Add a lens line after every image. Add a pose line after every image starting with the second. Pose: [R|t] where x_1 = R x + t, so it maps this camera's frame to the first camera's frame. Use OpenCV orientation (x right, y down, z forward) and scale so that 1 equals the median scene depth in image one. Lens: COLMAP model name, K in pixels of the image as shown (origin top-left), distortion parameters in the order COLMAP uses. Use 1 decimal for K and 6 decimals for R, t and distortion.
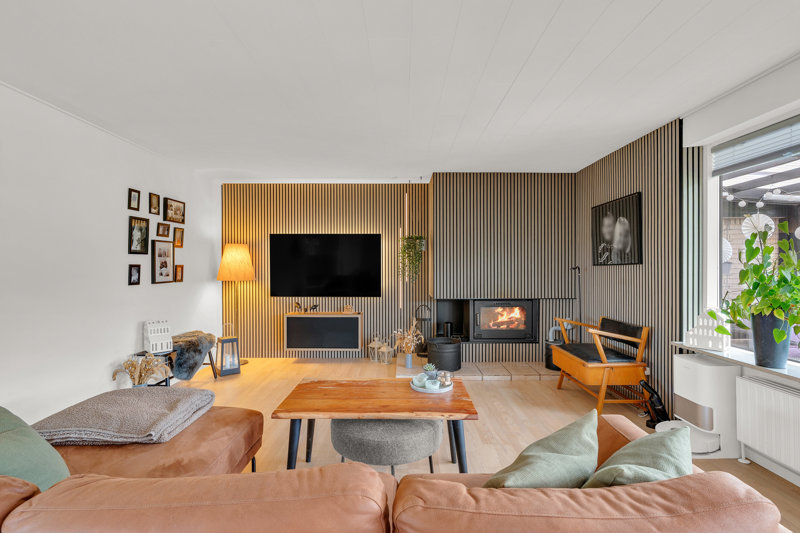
lens RADIAL K [[387.4, 0, 400.0], [0, 387.4, 266.5], [0, 0, 1]] dist [0.002586, -0.000297]
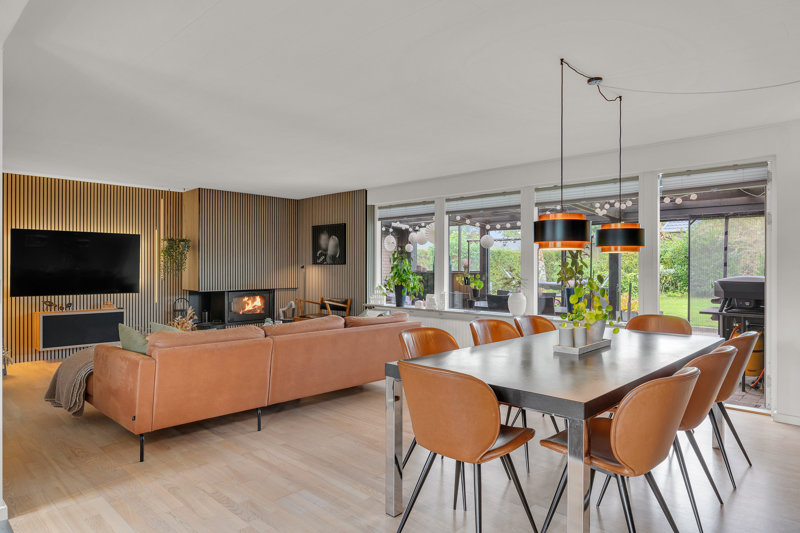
lens RADIAL K [[499.8, 0, 400.0], [0, 499.8, 266.5], [0, 0, 1]] dist [0.003108, -0.000863]
pose [[0.700039, 0.002965, 0.714099, -0.600991], [-0.002301, 0.999996, -0.001895, 0.006597], [-0.714101, -0.000317, 0.700042, -0.557152]]
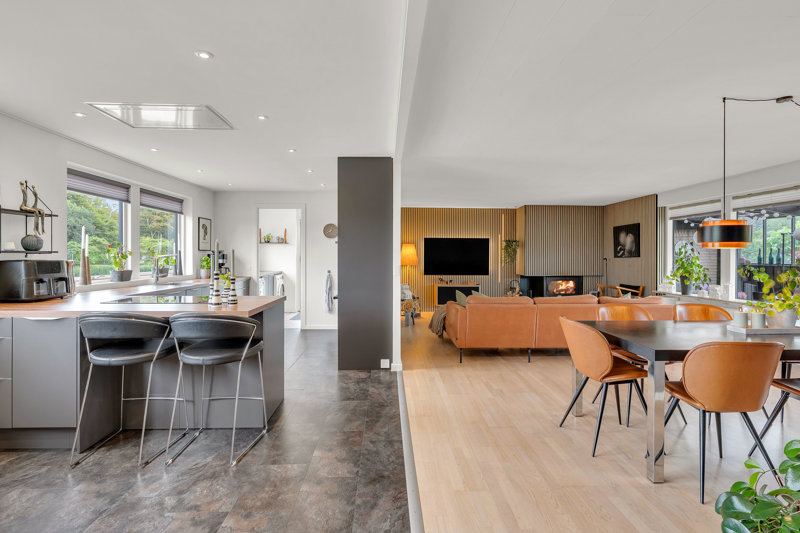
lens RADIAL K [[405.0, 0, 399.7], [0, 405.0, 256.0], [0, 0, 1]] dist [-0.002493, -0.000218]
pose [[0.999607, 0.004796, 0.027606, -0.548484], [-0.004725, 0.999985, -0.002636, 0.000198], [-0.027618, 0.002504, 0.999615, -0.858751]]
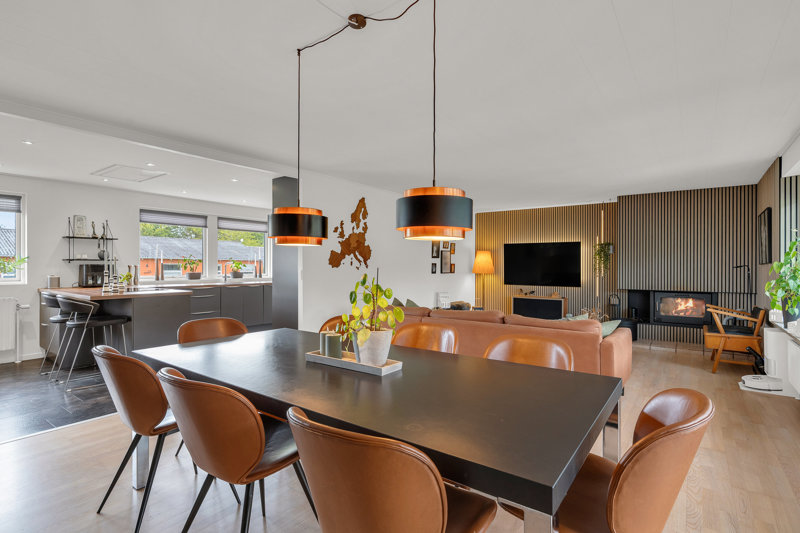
lens RADIAL K [[392.7, 0, 400.0], [0, 392.7, 266.5], [0, 0, 1]] dist [-0.015196, 0.000124]
pose [[0.804162, 0.005897, -0.594380, 0.292728], [-0.006026, 0.999980, 0.001767, 0.006781], [0.594379, 0.002161, 0.804182, -0.565337]]
